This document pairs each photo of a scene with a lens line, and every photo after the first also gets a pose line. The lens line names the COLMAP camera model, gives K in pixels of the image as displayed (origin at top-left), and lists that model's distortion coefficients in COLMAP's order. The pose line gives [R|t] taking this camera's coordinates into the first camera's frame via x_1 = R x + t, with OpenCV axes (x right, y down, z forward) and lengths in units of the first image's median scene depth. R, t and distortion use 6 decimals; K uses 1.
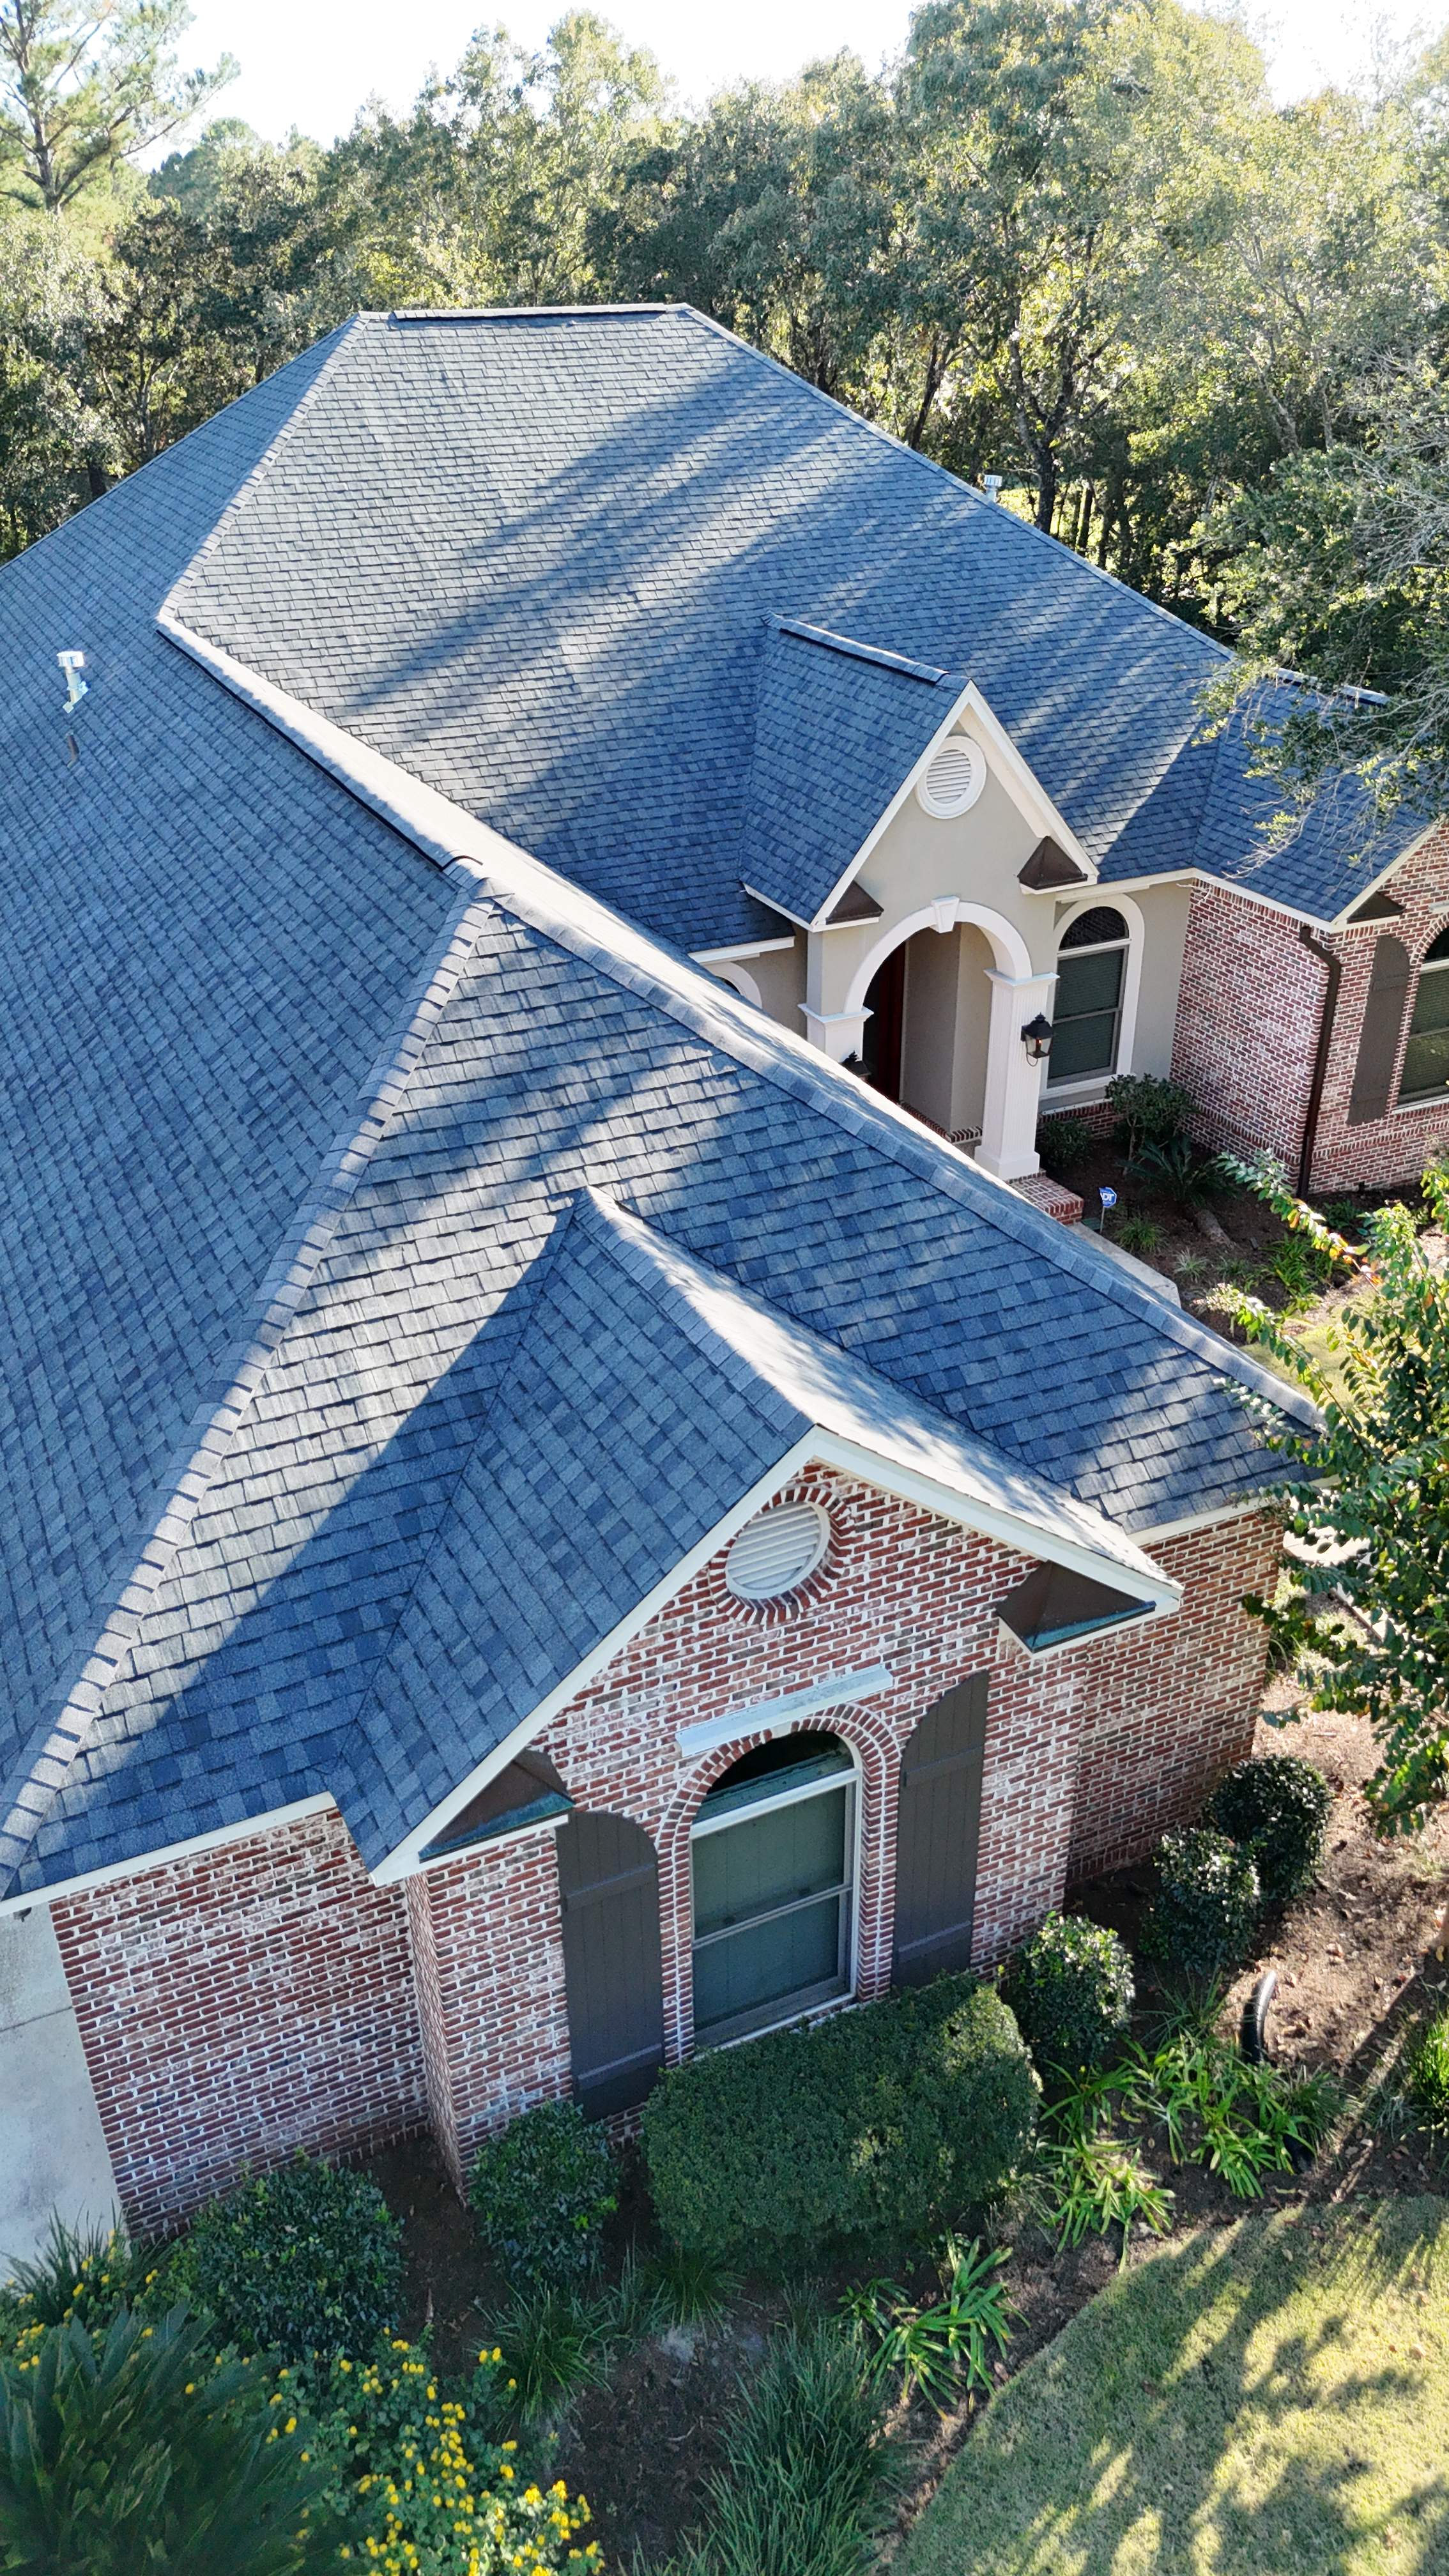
lens RADIAL K [[1853.9, 0, 750.2], [0, 1853.9, 1260.4], [0, 0, 1]] dist [0.086821, -0.056745]
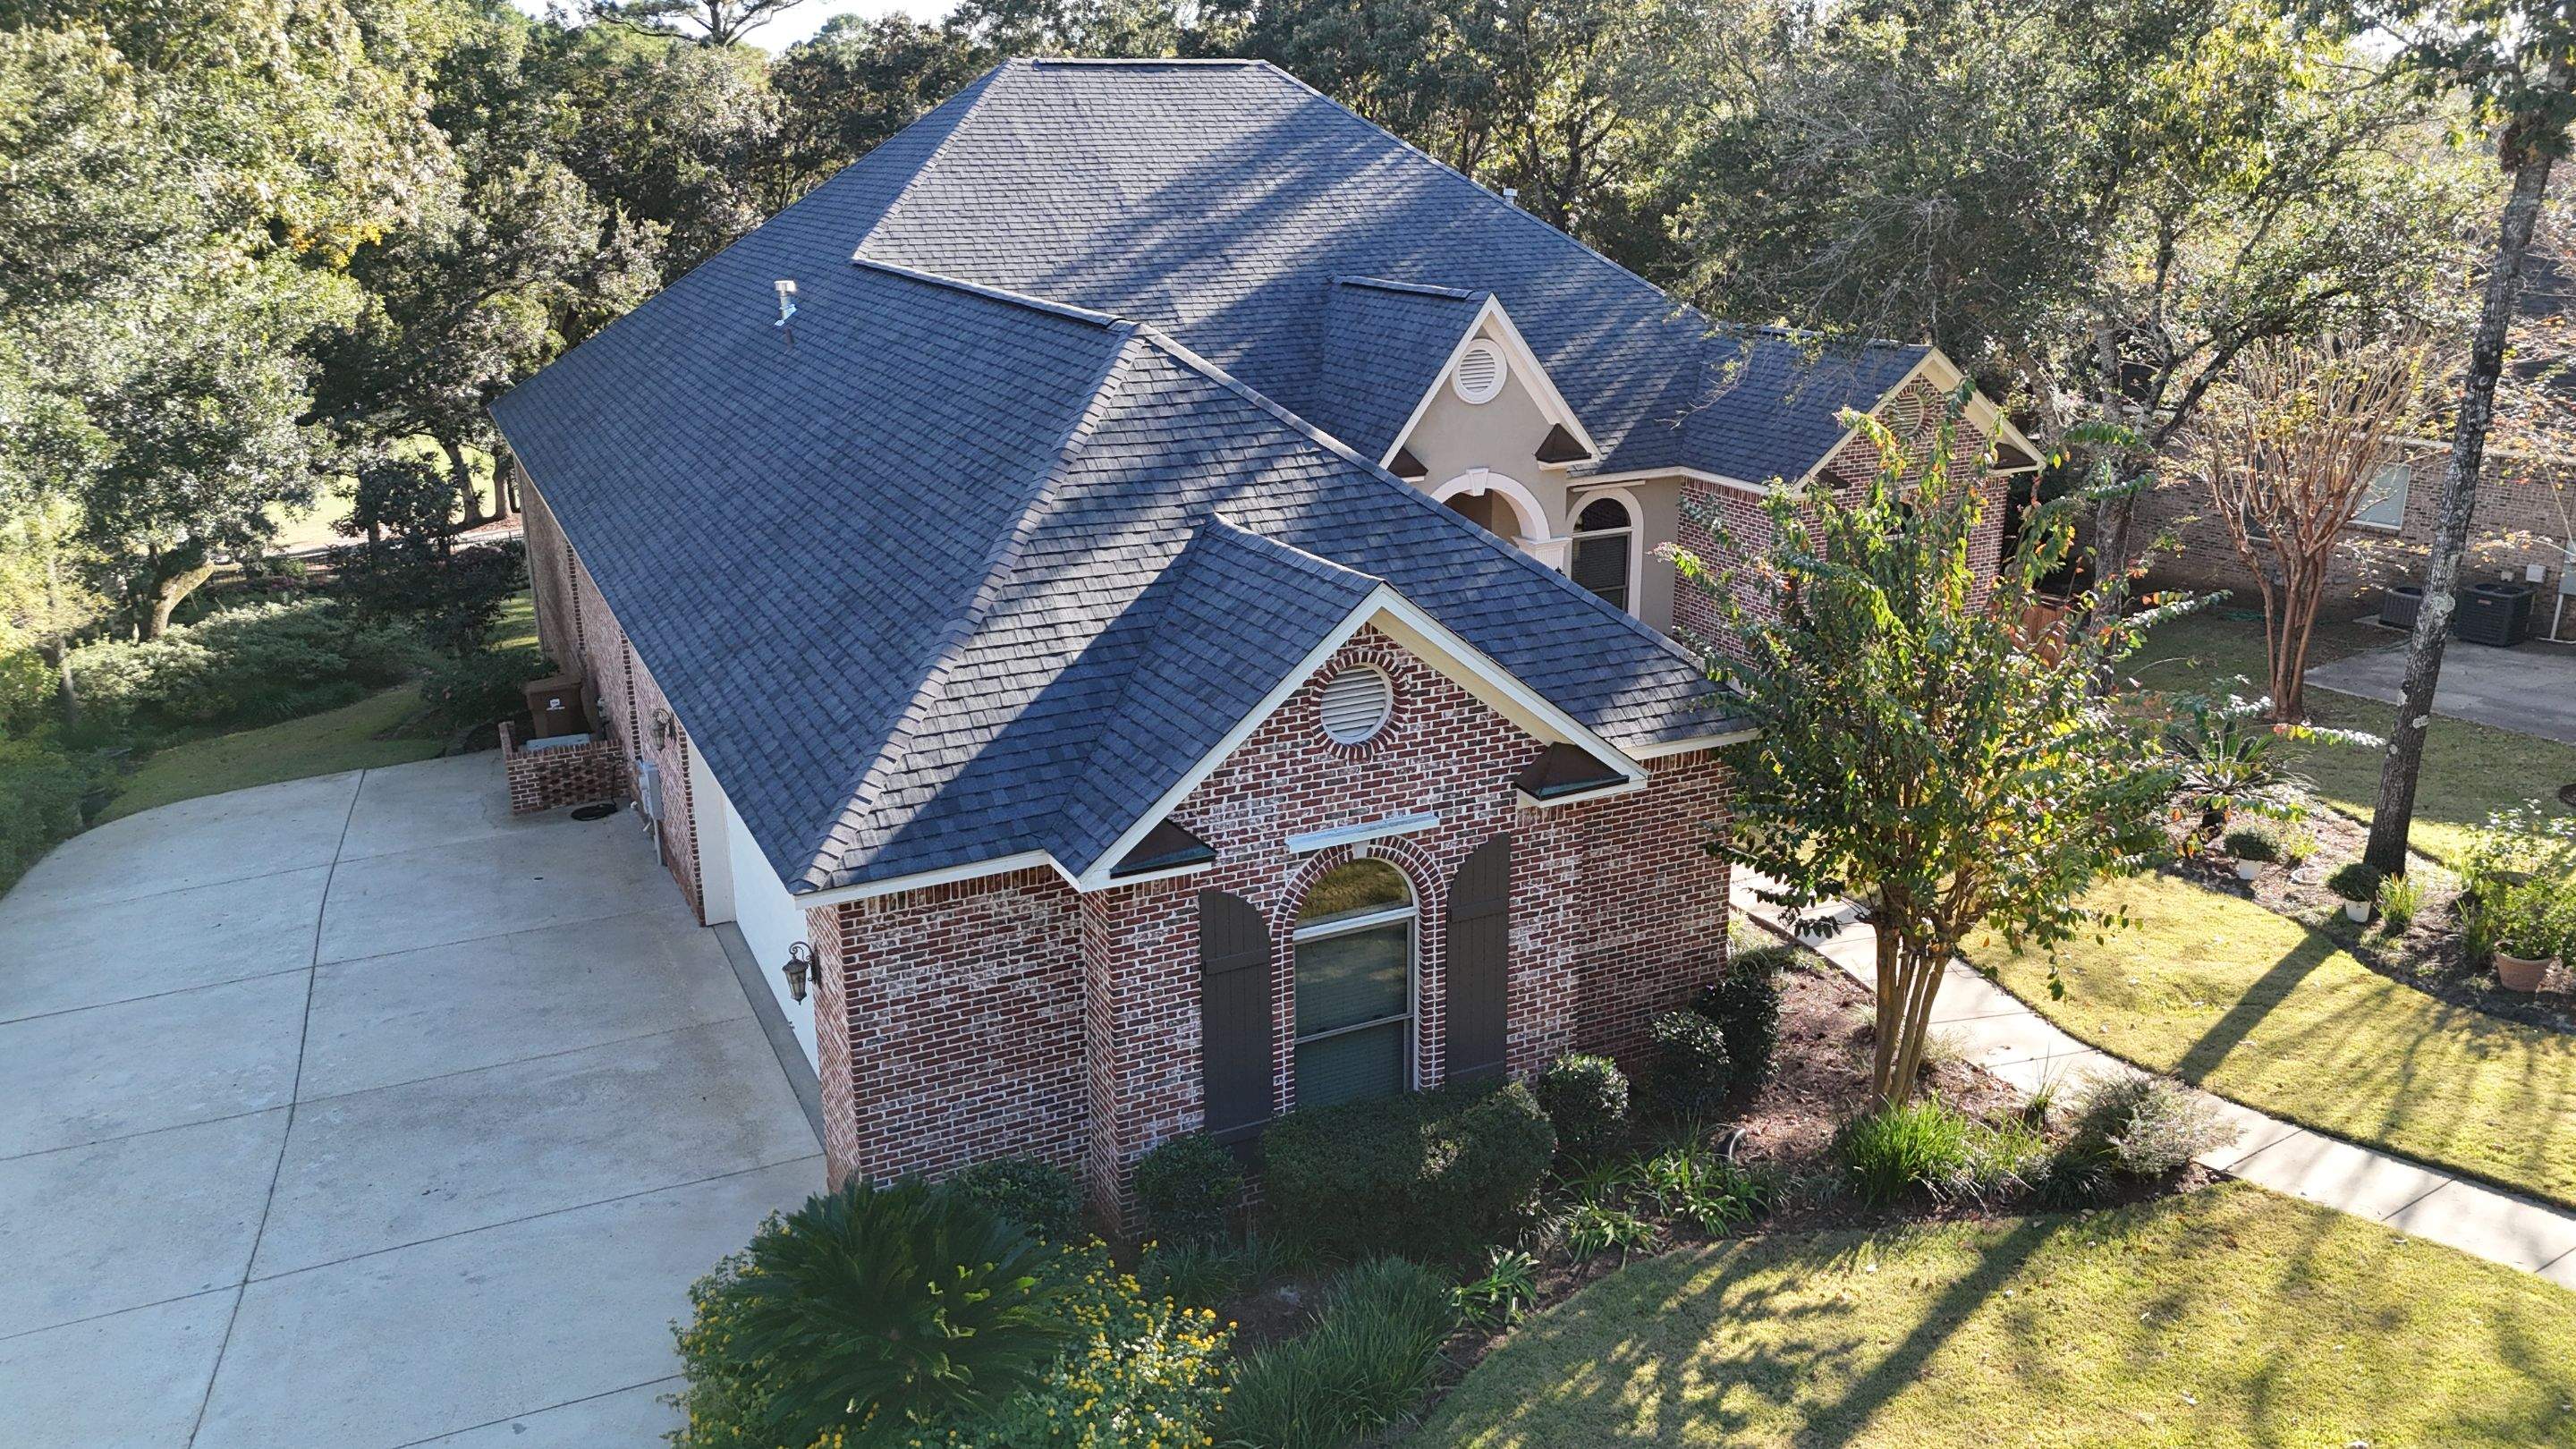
lens RADIAL K [[1851.4, 0, 1321.2], [0, 1851.4, 722.5], [0, 0, 1]] dist [0.201764, -0.438971]
pose [[0.999941, -0.004775, 0.009717, -0.023542], [0.006587, 0.980577, -0.196023, 0.404278], [-0.008592, 0.196075, 0.980551, -0.350086]]
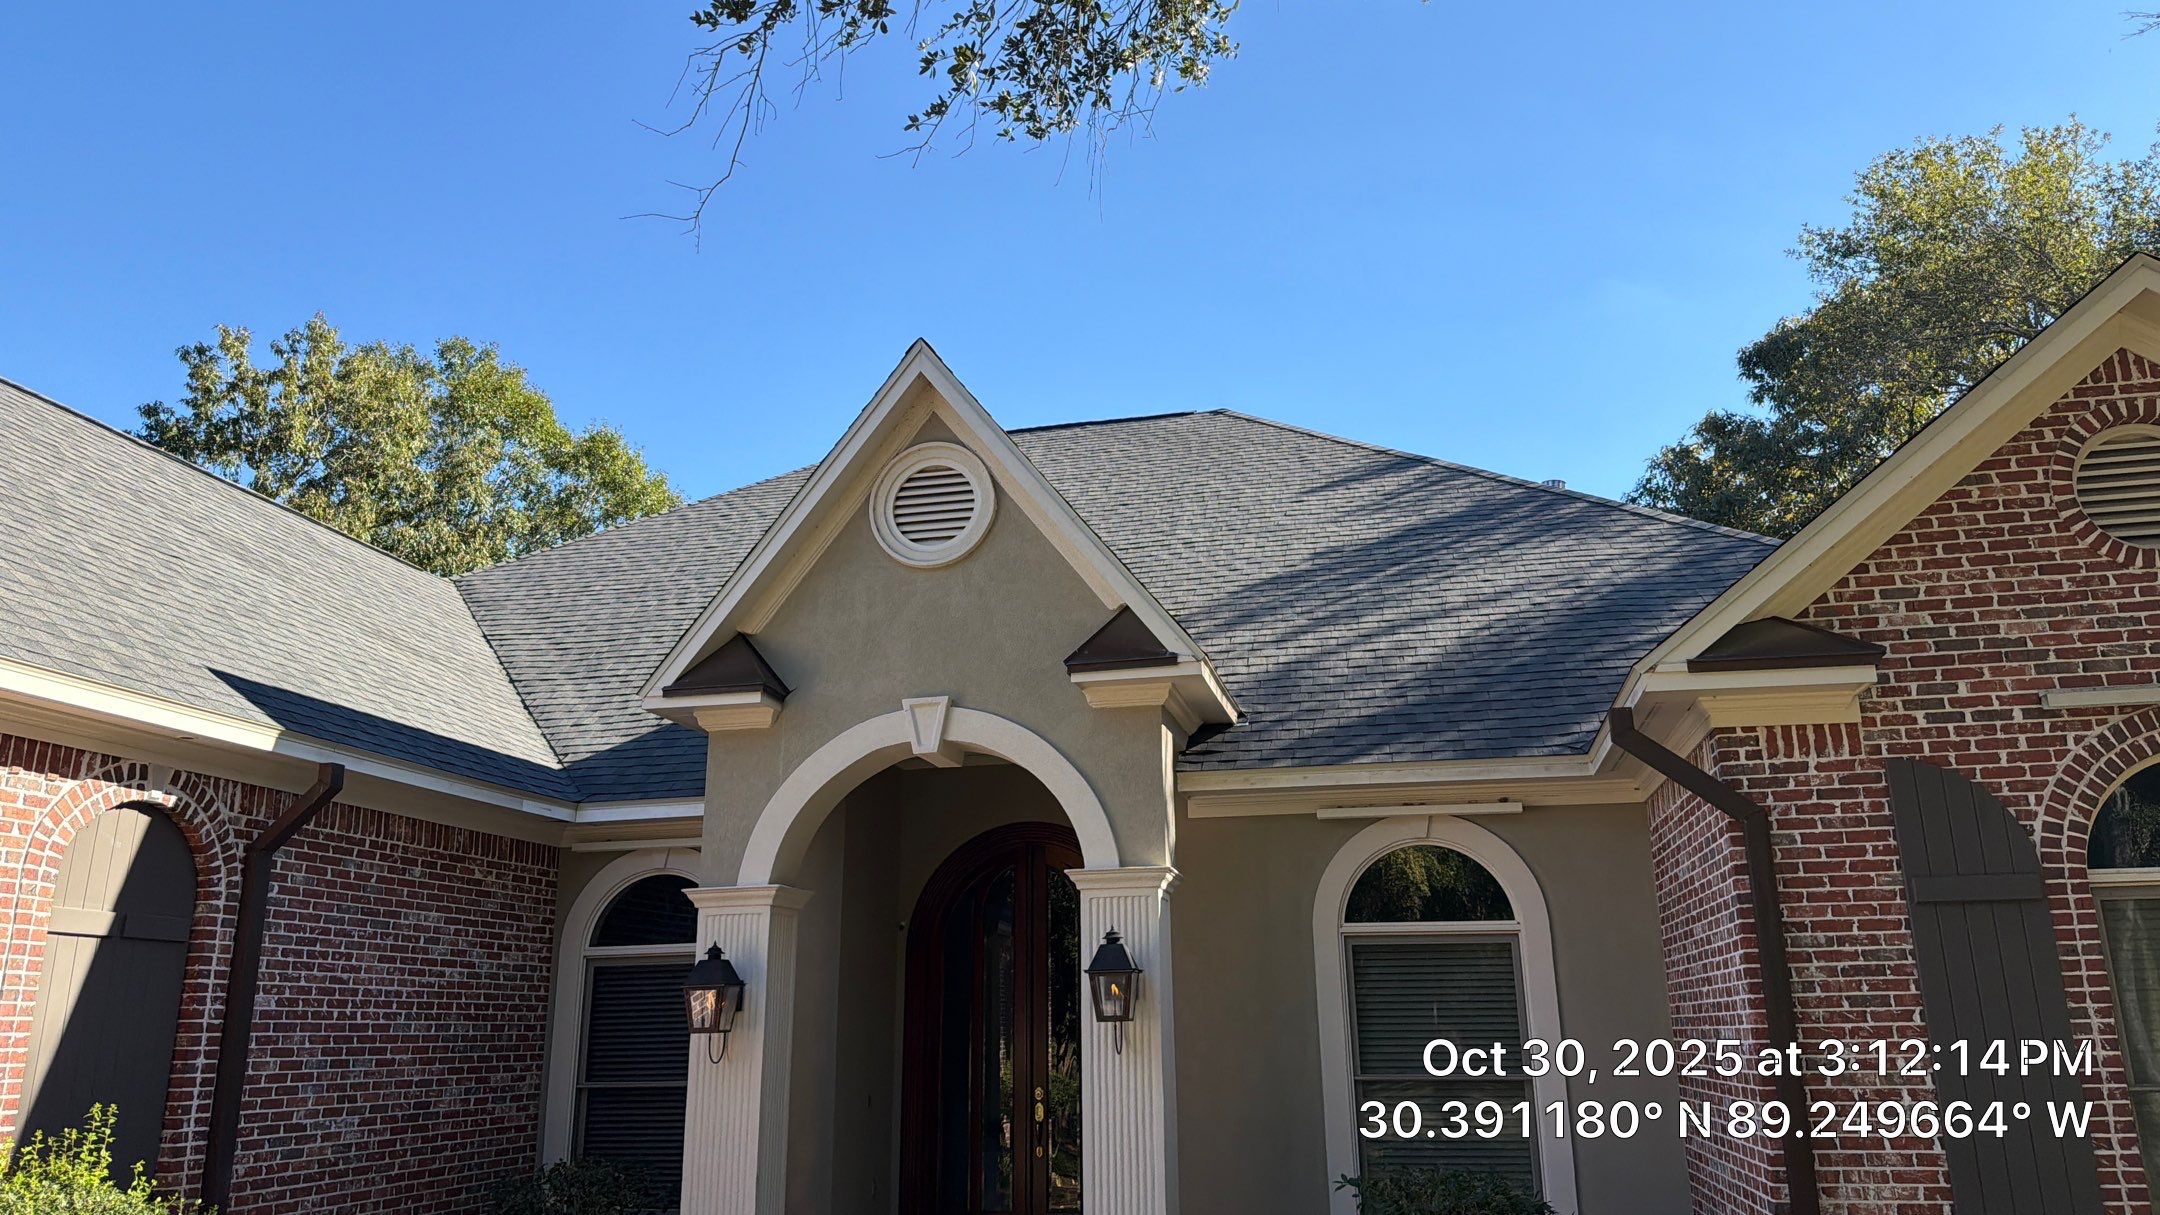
lens RADIAL K [[1565.7, 0, 1081.1], [0, 1565.7, 511.3], [0, 0, 1]] dist [-0.001387, -0.008059]
pose [[0.797878, -0.195084, -0.570380, 0.798768], [-0.279832, 0.718202, -0.637087, 0.102600], [0.533934, 0.667928, 0.518446, 1.392346]]
